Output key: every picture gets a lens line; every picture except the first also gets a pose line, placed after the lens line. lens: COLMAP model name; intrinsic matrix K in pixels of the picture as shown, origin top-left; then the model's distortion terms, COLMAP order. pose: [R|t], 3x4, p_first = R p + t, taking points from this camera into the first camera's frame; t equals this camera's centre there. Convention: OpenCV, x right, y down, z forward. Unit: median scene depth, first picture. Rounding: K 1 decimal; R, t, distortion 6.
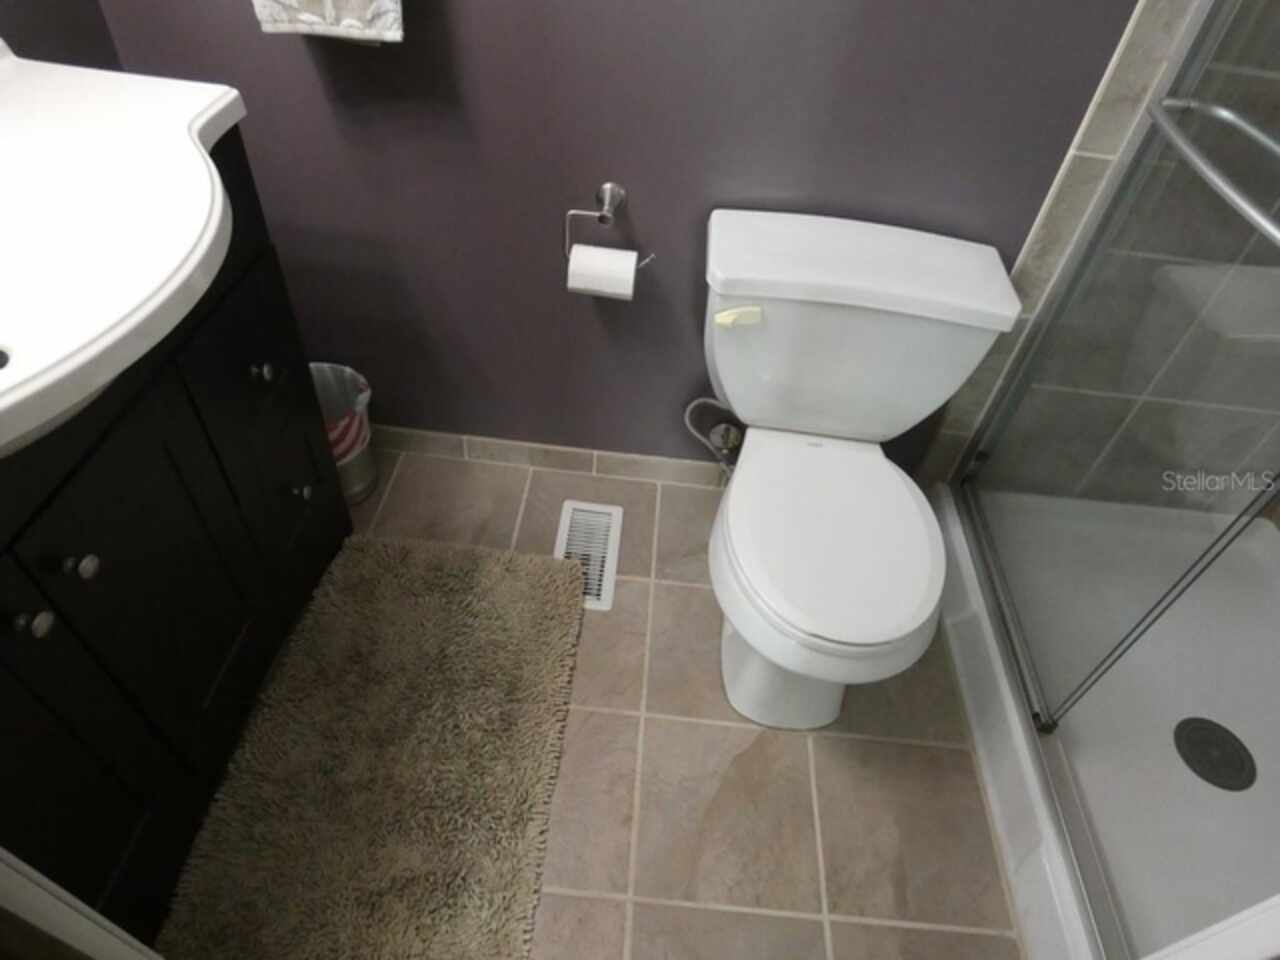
lens RADIAL K [[768.1, 0, 636.2], [0, 768.1, 492.0], [0, 0, 1]] dist [0.004863, -0.004571]
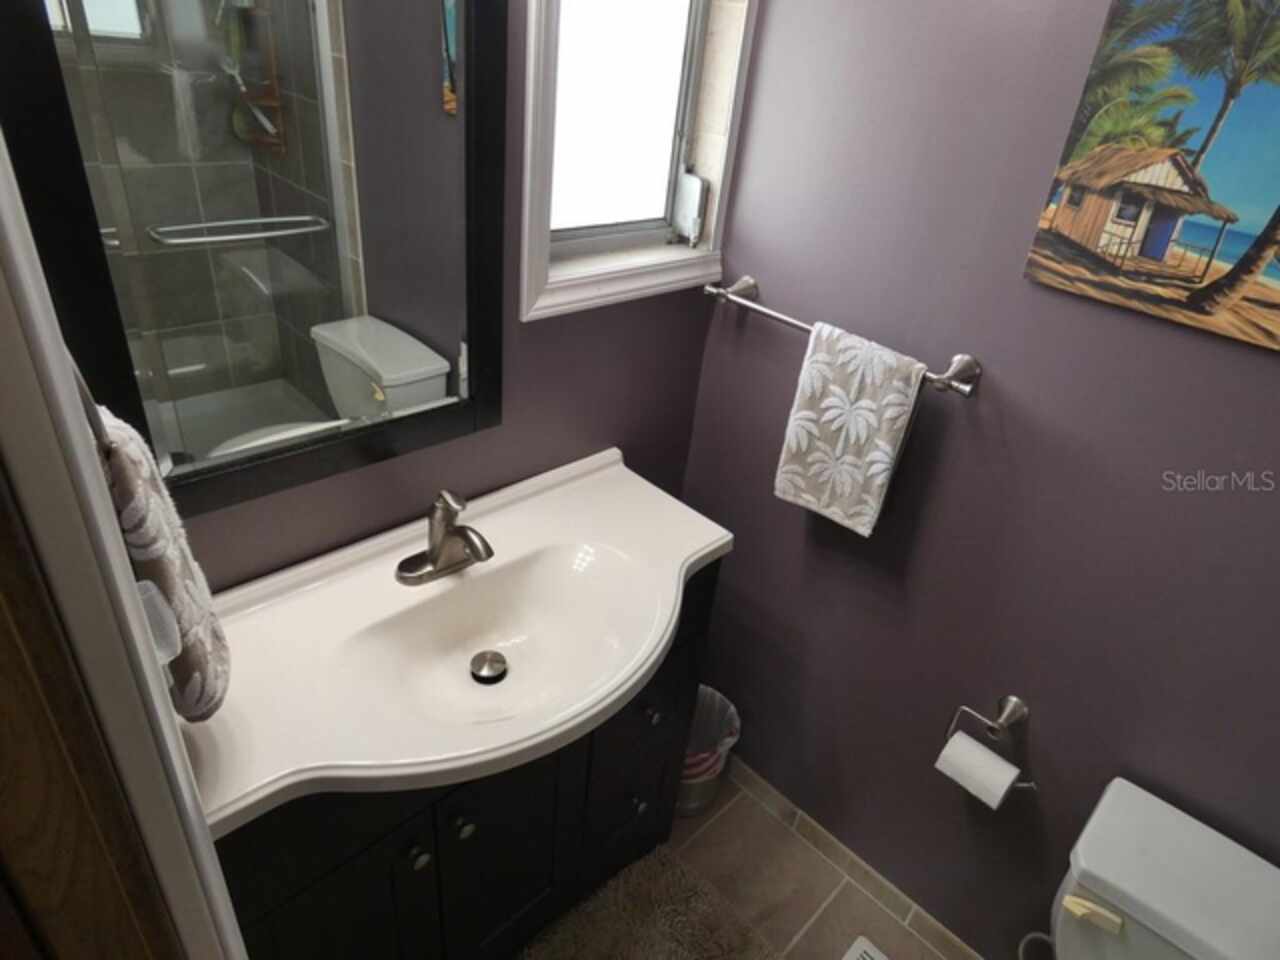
lens RADIAL K [[768.1, 0, 628.6], [0, 768.1, 473.0], [0, 0, 1]] dist [0.004863, -0.004571]
pose [[0.752483, 0.325626, -0.572483, 0.064396], [-0.490925, 0.856762, -0.157960, -0.240231], [0.439046, 0.399909, 0.804557, -0.165813]]
